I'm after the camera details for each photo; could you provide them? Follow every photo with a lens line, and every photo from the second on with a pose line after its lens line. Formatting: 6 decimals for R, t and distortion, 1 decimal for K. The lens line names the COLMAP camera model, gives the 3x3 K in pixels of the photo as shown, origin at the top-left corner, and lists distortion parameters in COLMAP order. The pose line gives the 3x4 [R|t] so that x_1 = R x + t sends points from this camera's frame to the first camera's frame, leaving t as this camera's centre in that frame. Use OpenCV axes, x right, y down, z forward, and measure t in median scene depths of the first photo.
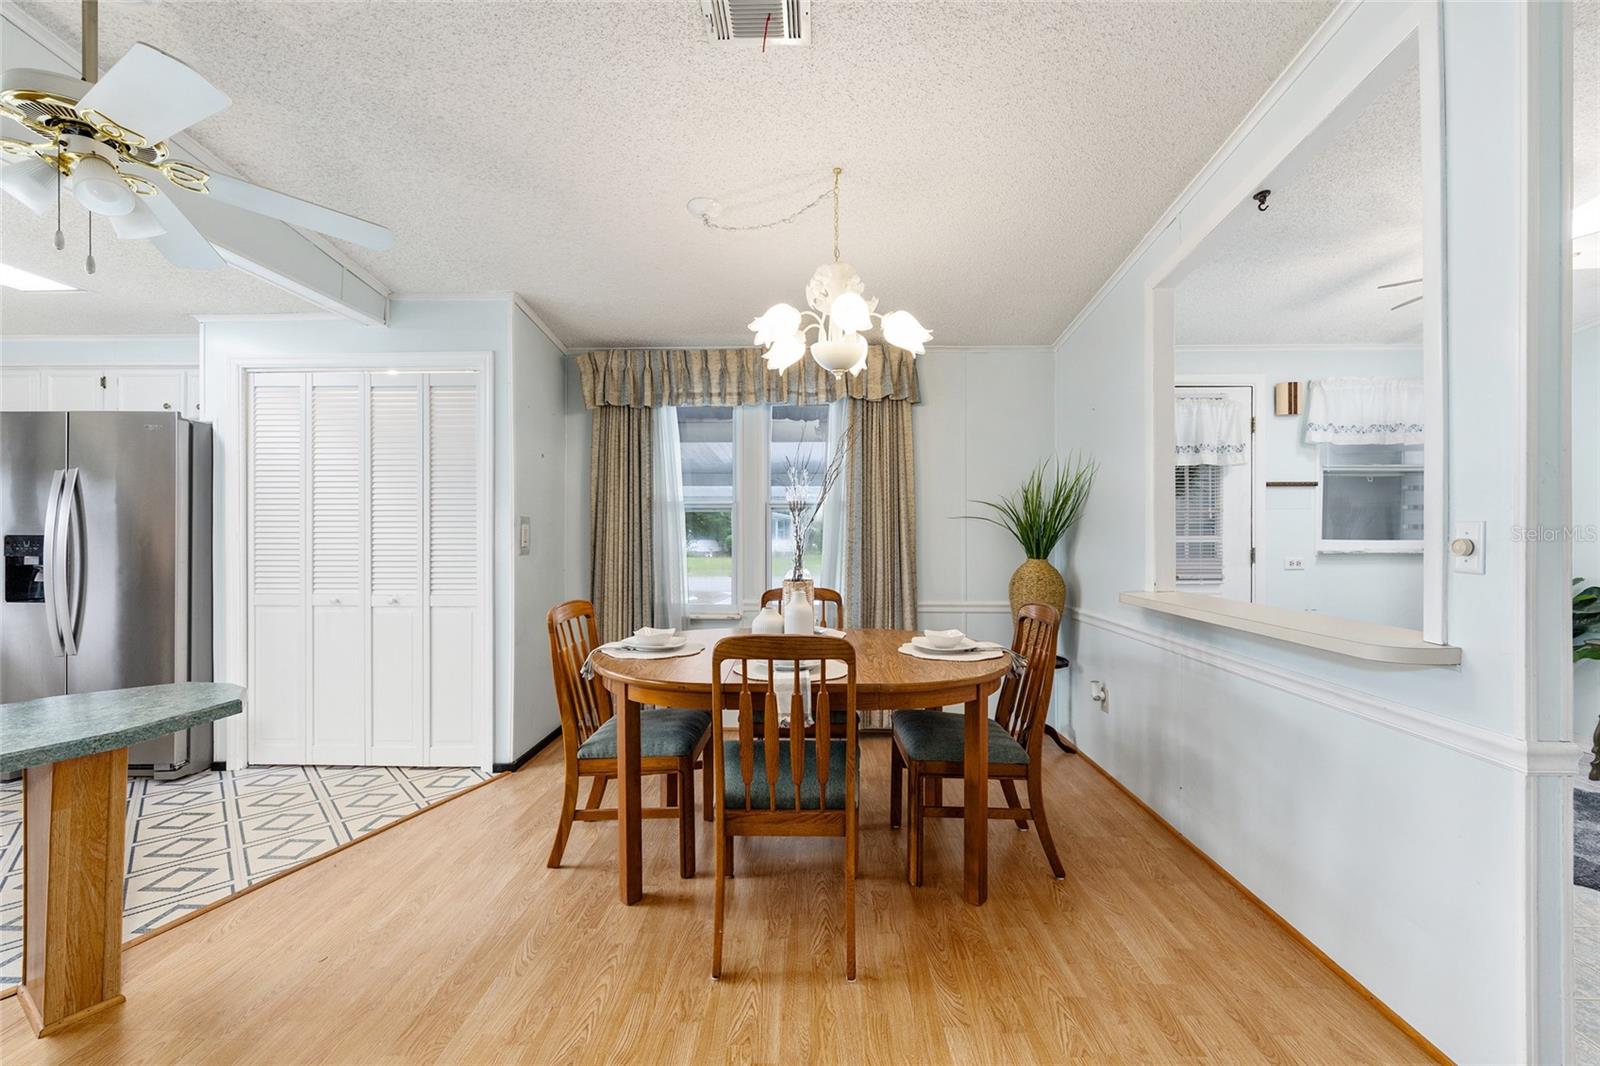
lens RADIAL K [[641.4, 0, 802.2], [0, 641.4, 530.1], [0, 0, 1]] dist [-0.002450, 0.000896]
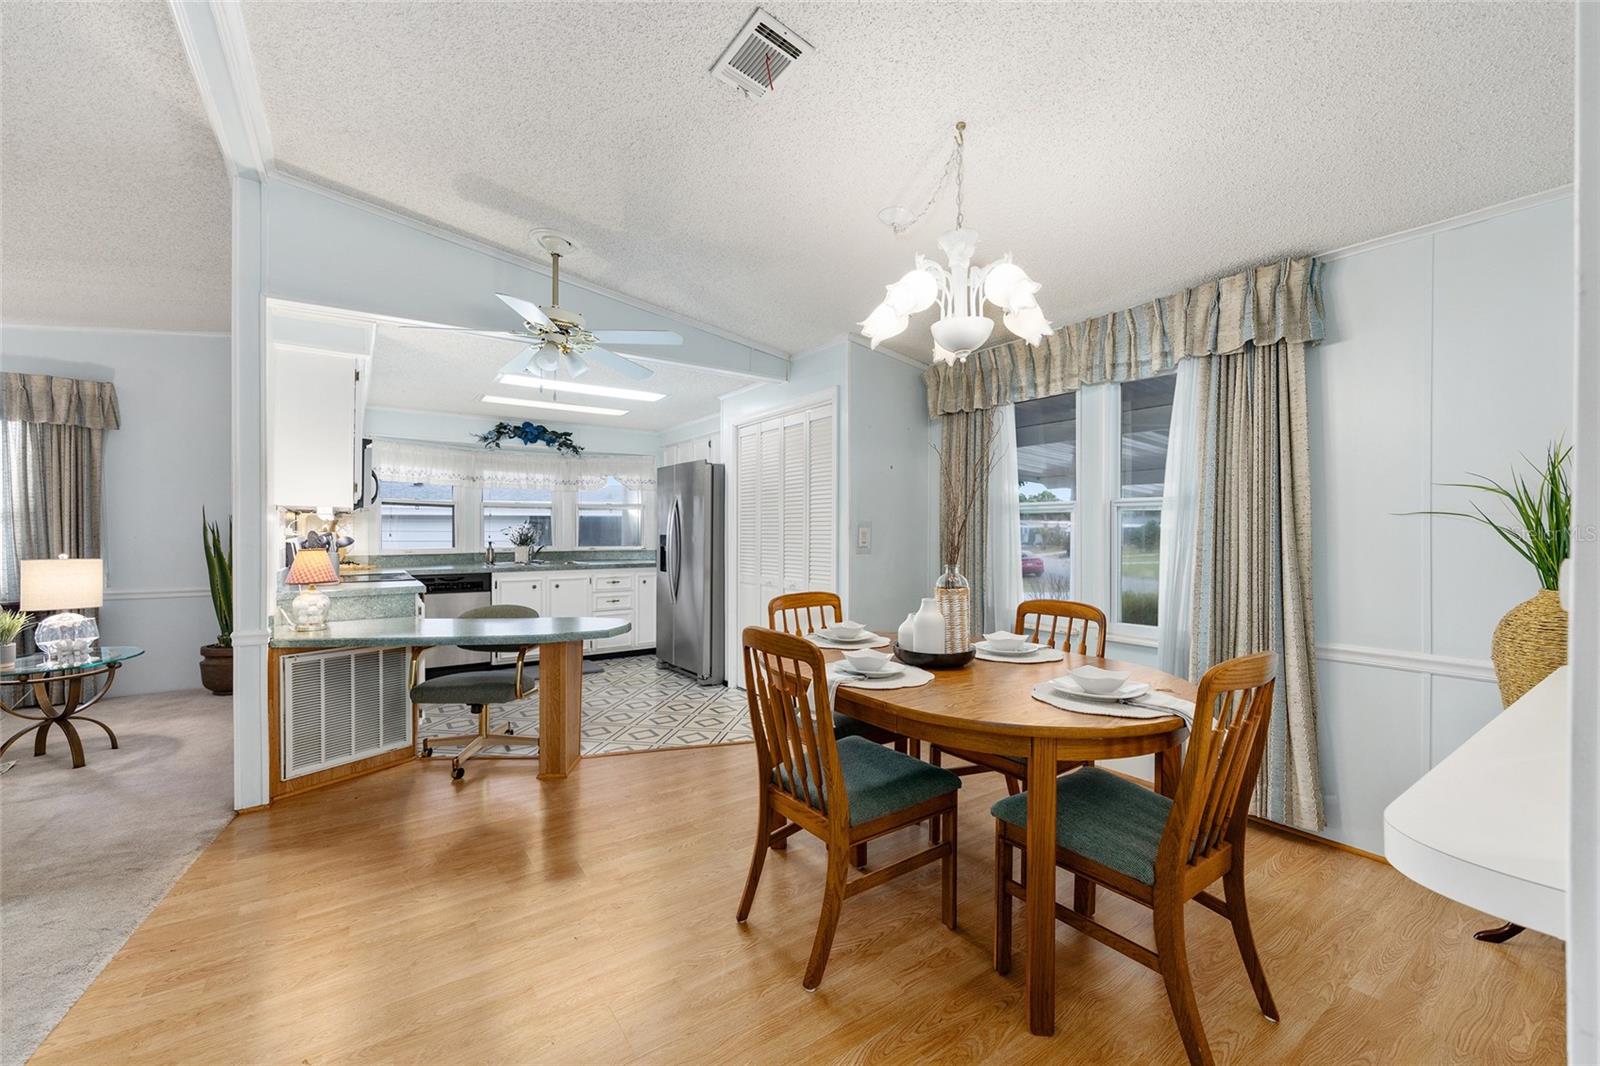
lens RADIAL K [[641.4, 0, 800.0], [0, 641.4, 535.0], [0, 0, 1]] dist [-0.002450, 0.000896]
pose [[0.597834, 0.005124, -0.801604, 0.395001], [-0.005325, 0.999983, 0.002421, 0.002115], [0.801602, 0.002821, 0.597851, 0.185284]]
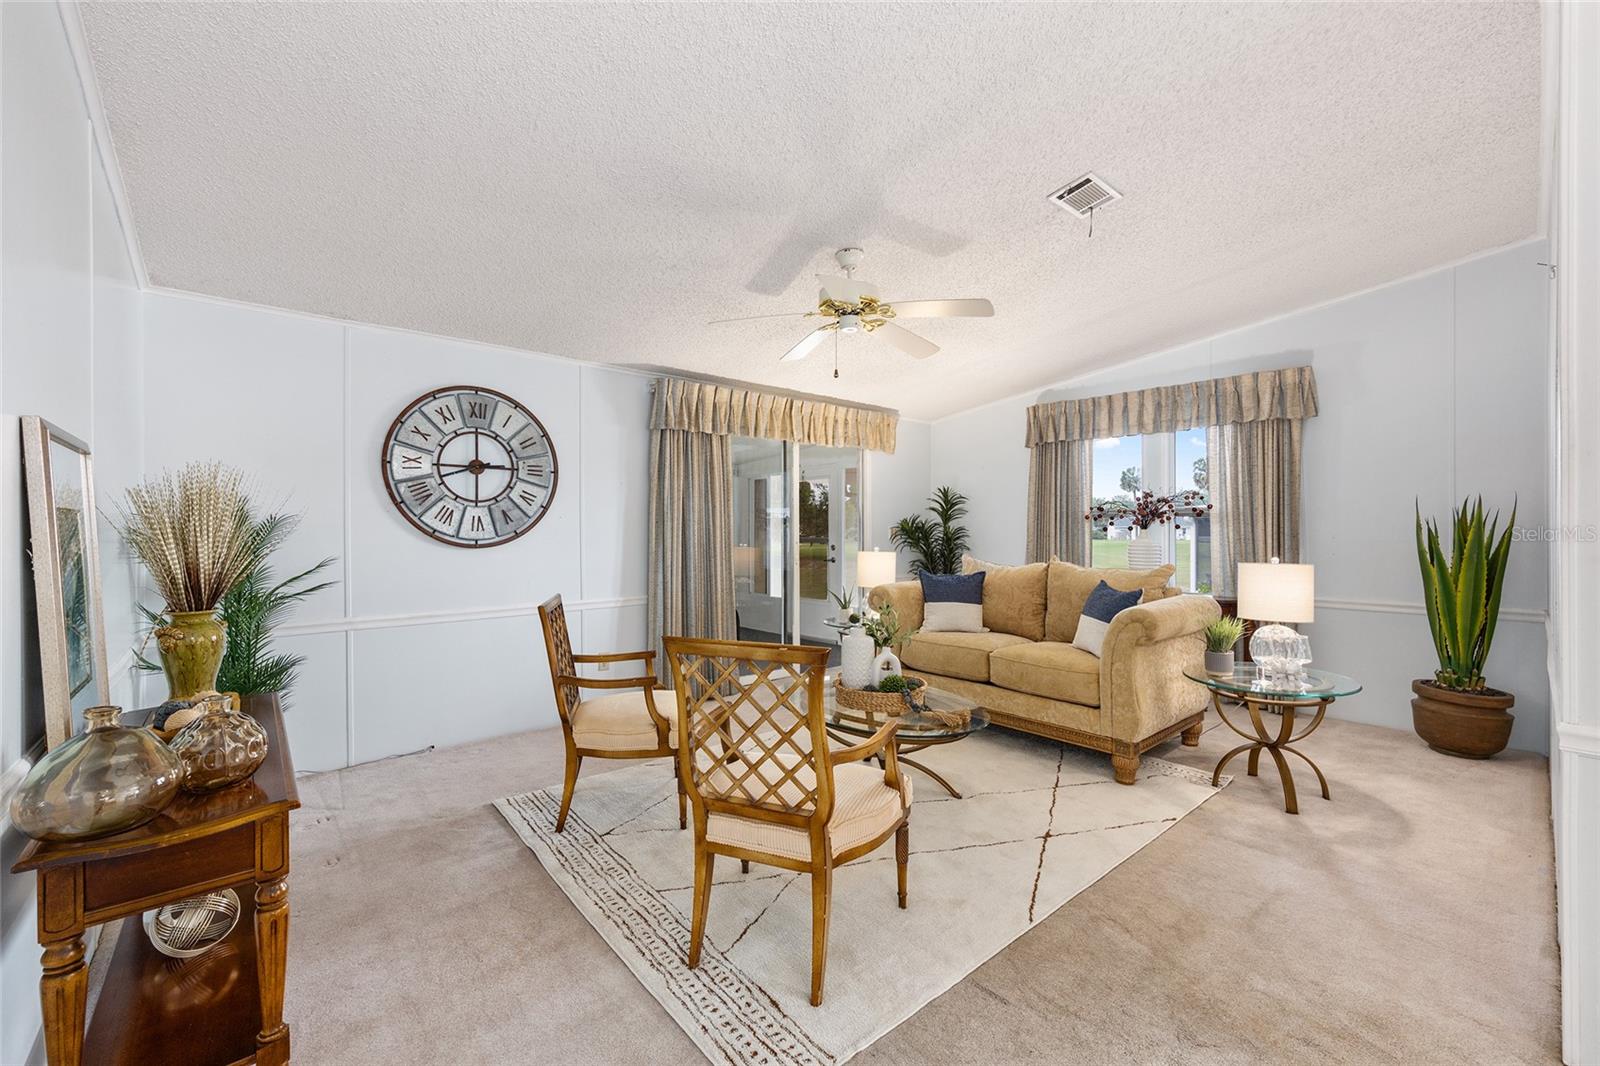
lens RADIAL K [[641.4, 0, 802.6], [0, 641.4, 533.5], [0, 0, 1]] dist [-0.002450, 0.000896]
pose [[-0.731791, 0.004442, -0.681515, 0.010068], [-0.000462, 0.999975, 0.007014, 0.002254], [0.681529, 0.005447, -0.731771, 0.071583]]
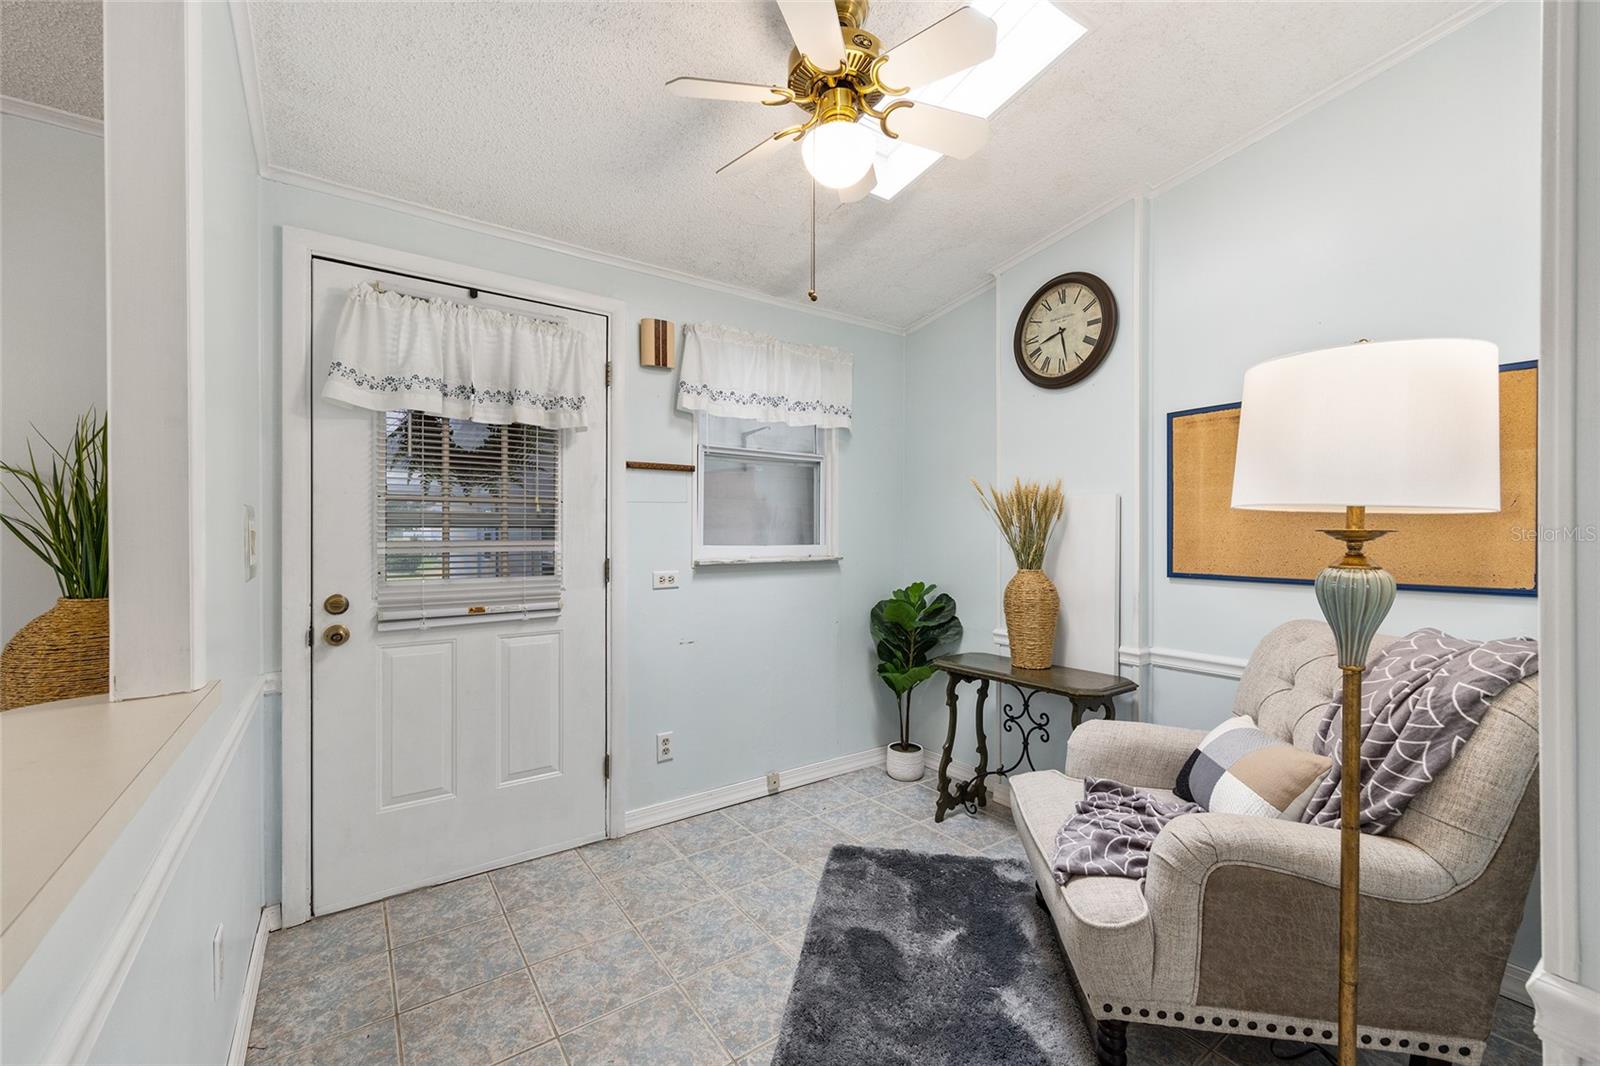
lens RADIAL K [[641.4, 0, 802.9], [0, 641.4, 536.0], [0, 0, 1]] dist [-0.002450, 0.000896]
pose [[0.794202, -0.000142, 0.607654, 0.468868], [-0.002316, 0.999992, 0.003261, 0.001174], [-0.607649, -0.003997, 0.794195, 0.353920]]
